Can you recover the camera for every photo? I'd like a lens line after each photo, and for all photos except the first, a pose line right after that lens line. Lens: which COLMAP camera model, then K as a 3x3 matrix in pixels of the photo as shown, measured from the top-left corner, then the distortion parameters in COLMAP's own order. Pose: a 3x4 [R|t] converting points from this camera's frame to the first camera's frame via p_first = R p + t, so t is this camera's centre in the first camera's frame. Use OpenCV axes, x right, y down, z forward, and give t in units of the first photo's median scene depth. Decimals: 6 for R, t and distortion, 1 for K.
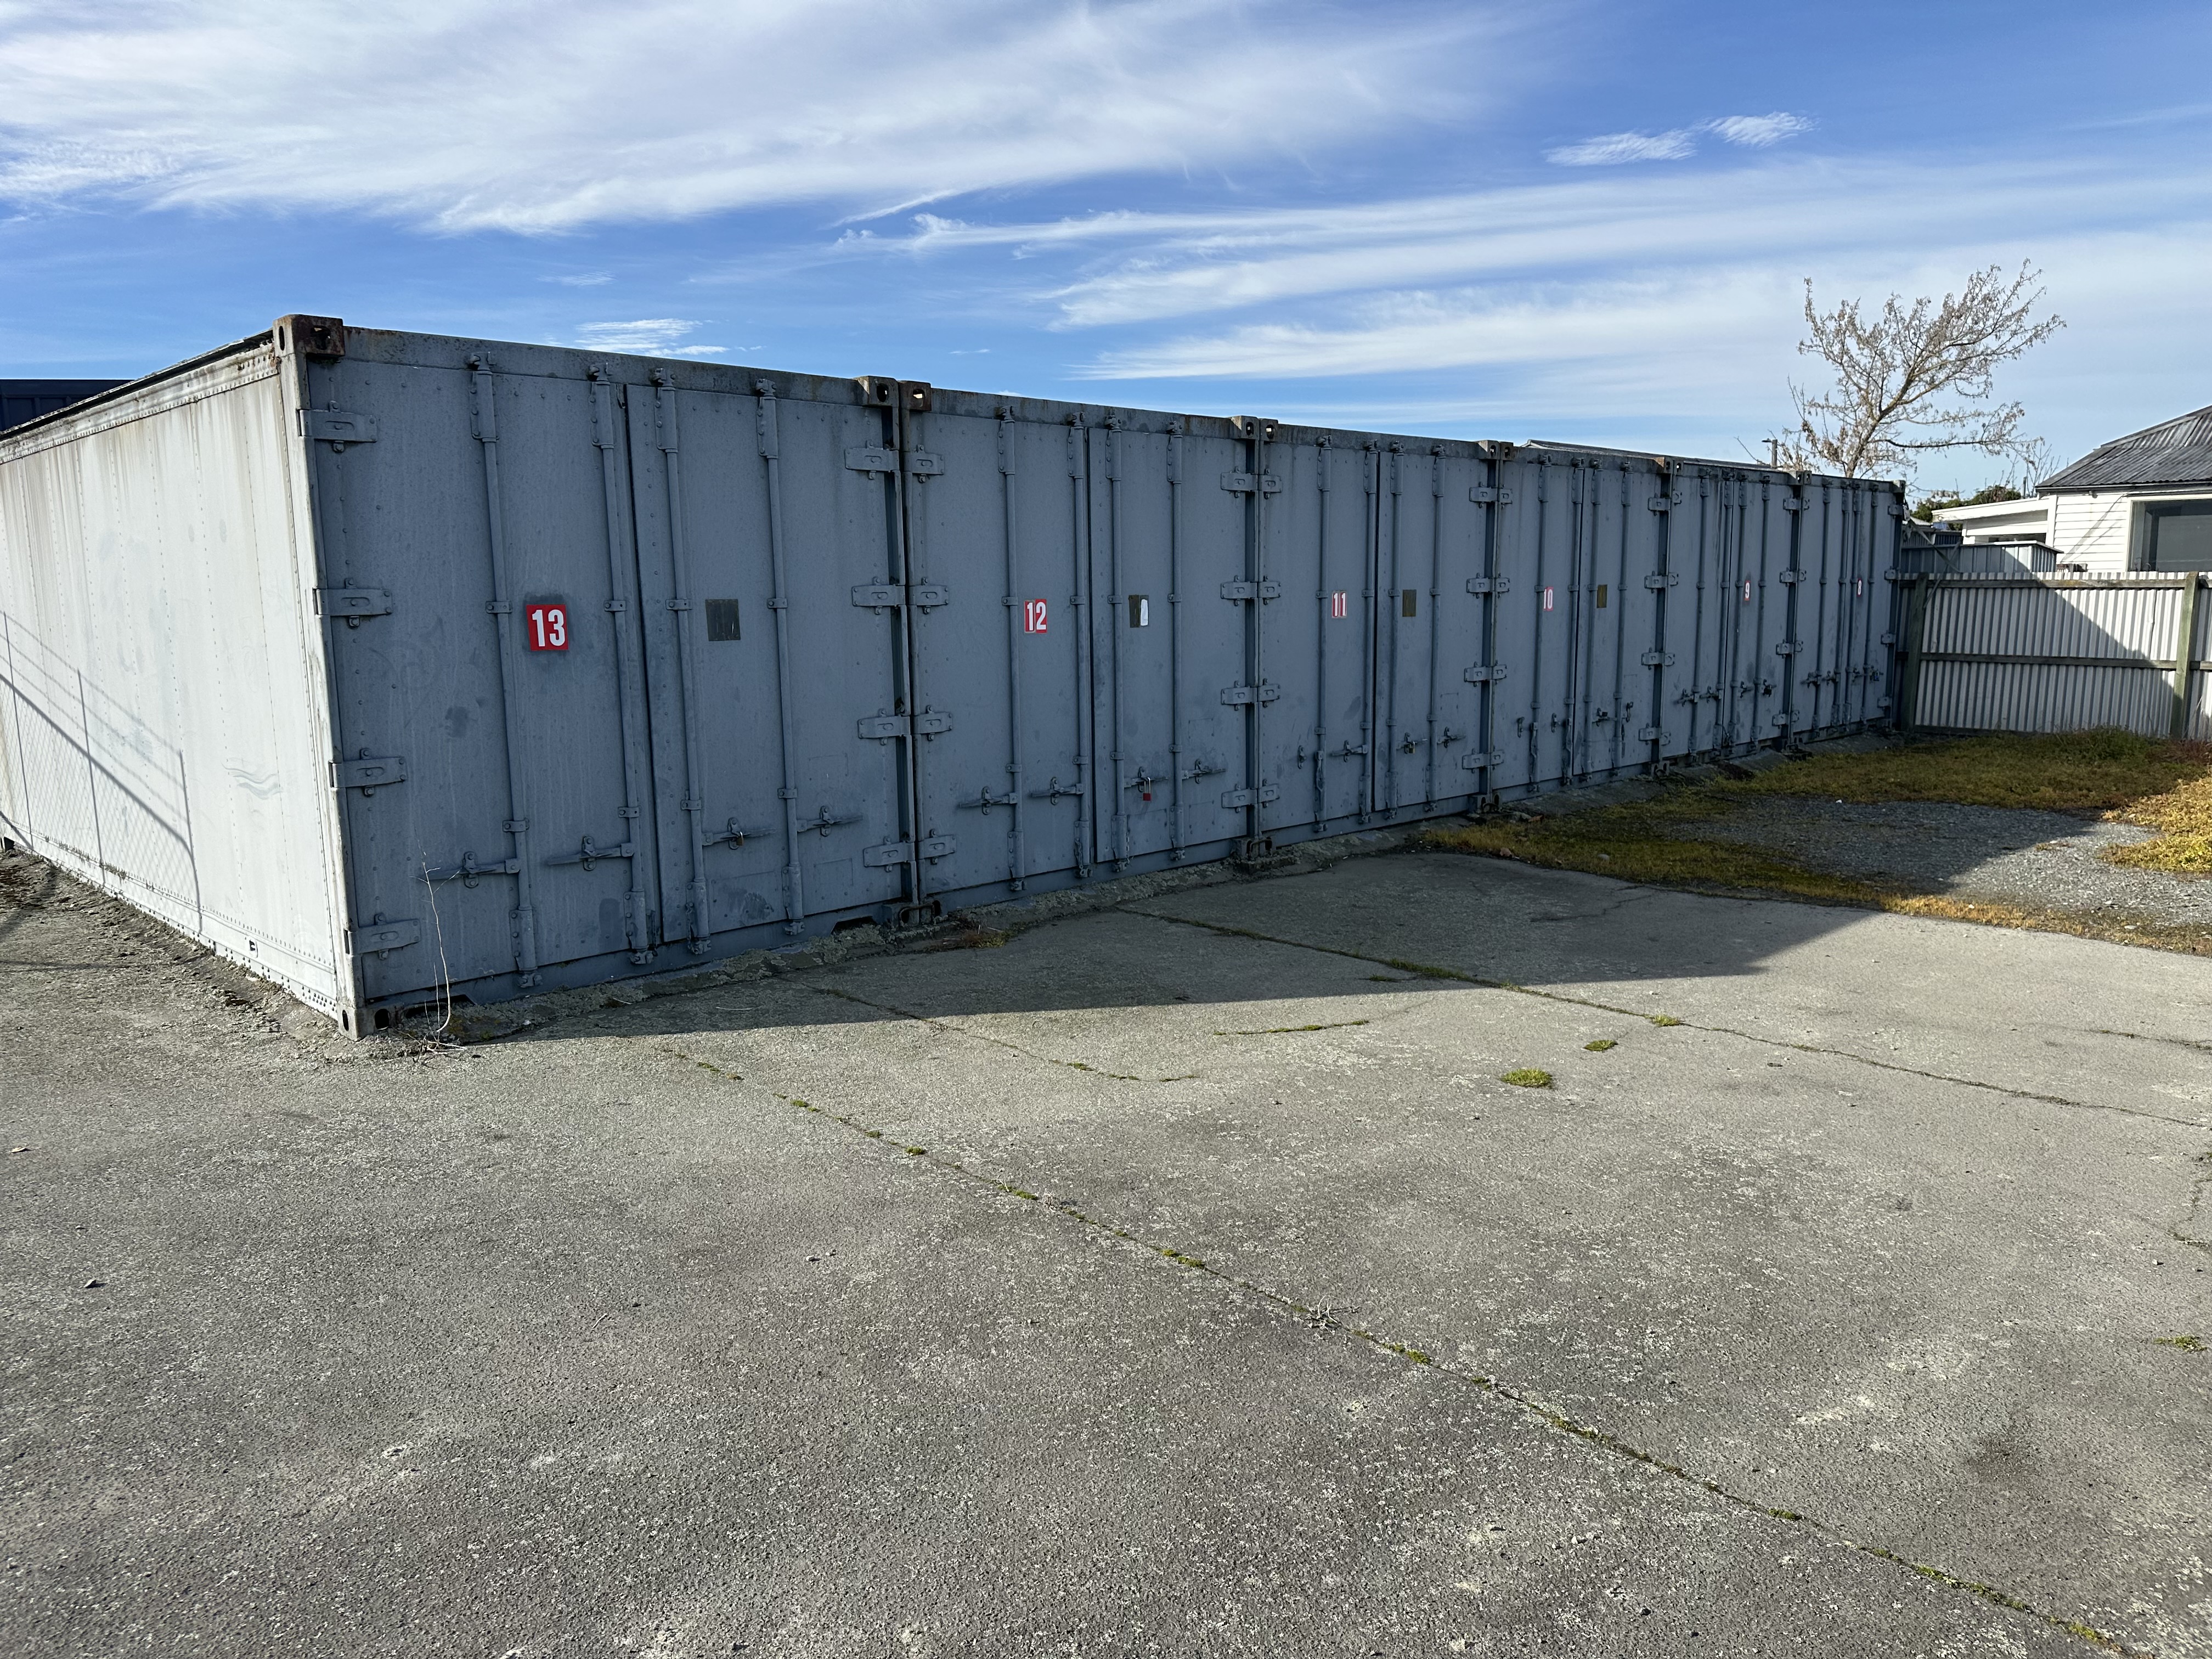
lens RADIAL K [[1497.6, 0, 1055.4], [0, 1497.6, 863.7], [0, 0, 1]] dist [0.003426, -0.035360]
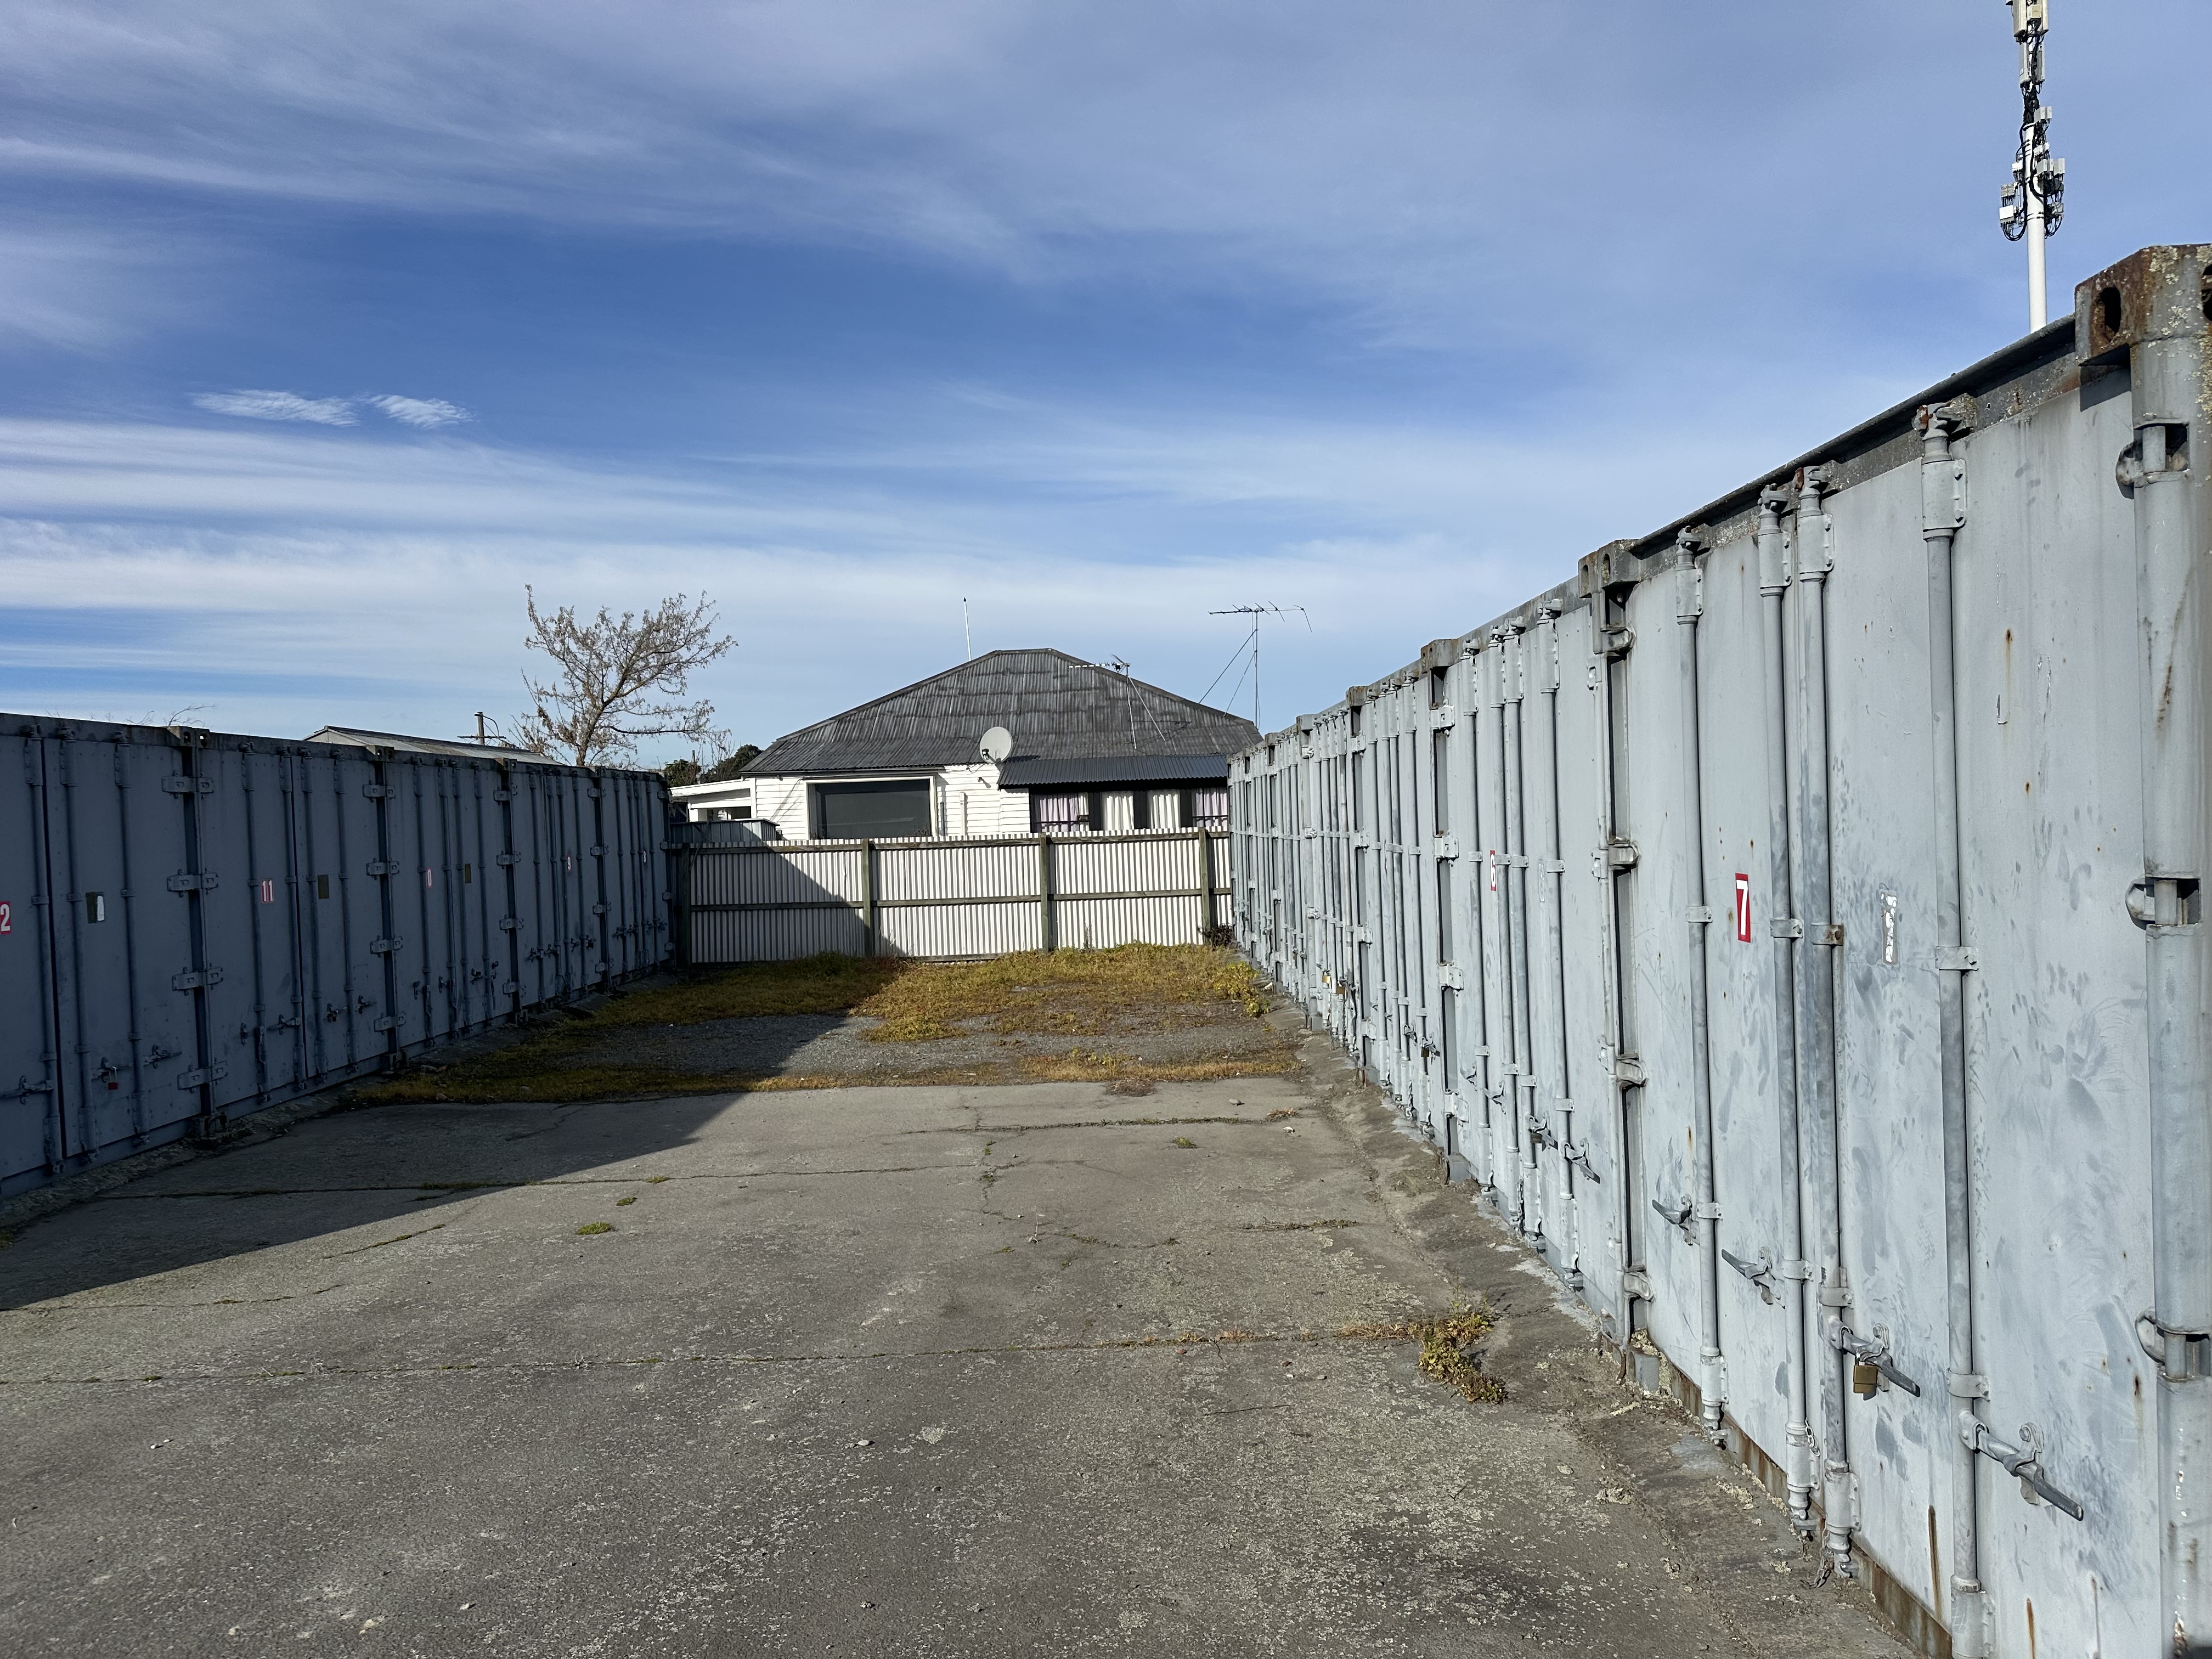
lens RADIAL K [[1517.0, 0, 1106.0], [0, 1517.0, 829.5], [0, 0, 1]] dist [0.044745, -0.043811]
pose [[0.673536, -0.012452, 0.739049, -0.200822], [0.155376, 0.979903, -0.125093, 0.015955], [-0.722639, 0.199085, 0.661935, -0.173203]]
